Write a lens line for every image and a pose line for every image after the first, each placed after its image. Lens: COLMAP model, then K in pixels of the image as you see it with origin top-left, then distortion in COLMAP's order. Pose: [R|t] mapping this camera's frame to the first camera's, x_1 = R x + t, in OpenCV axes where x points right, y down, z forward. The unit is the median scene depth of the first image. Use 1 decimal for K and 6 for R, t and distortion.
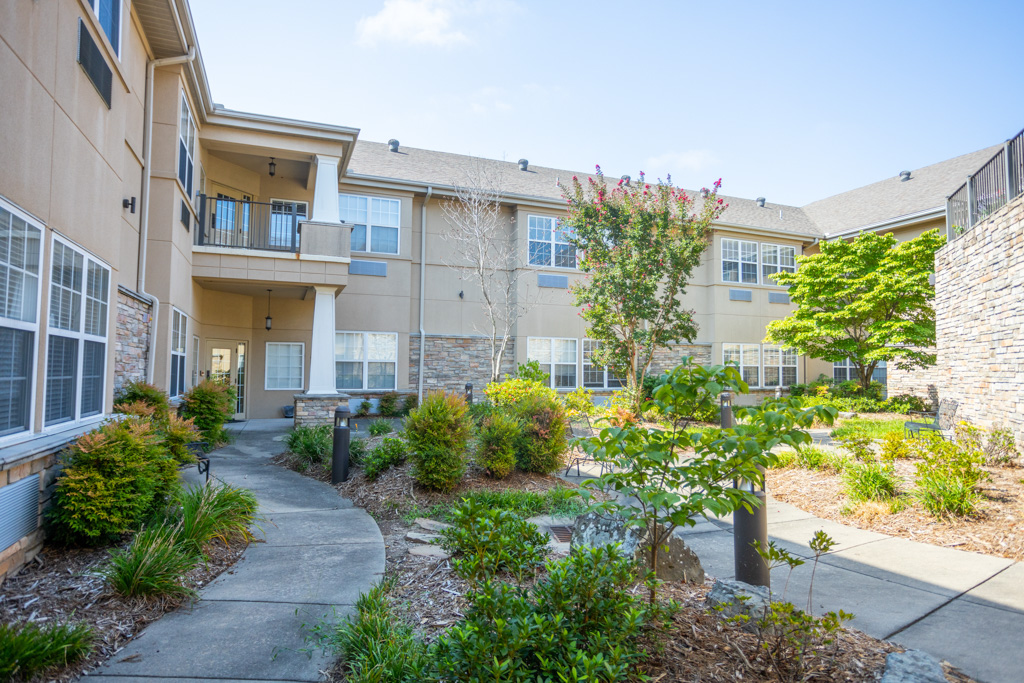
lens RADIAL K [[589.6, 0, 511.4], [0, 589.6, 344.7], [0, 0, 1]] dist [-0.043901, 0.042570]
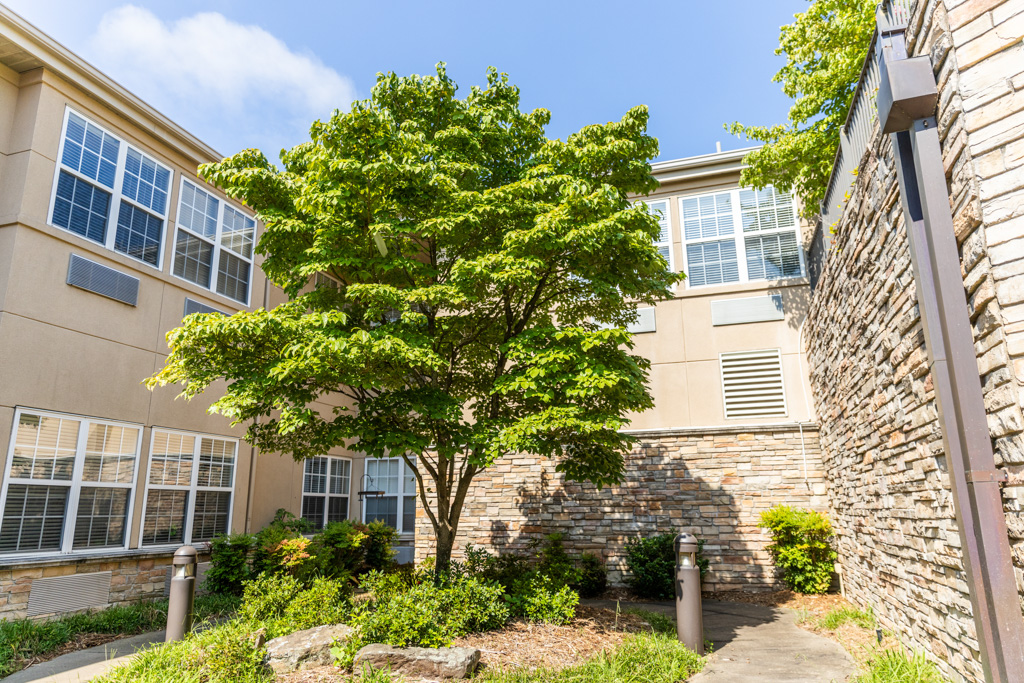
lens RADIAL K [[686.2, 0, 508.0], [0, 686.2, 342.8], [0, 0, 1]] dist [0.019624, -0.003638]
pose [[0.646833, 0.172230, 0.742929, 0.421947], [-0.022455, 0.978044, -0.207185, 0.056647], [-0.762301, 0.117331, 0.636499, 0.951887]]
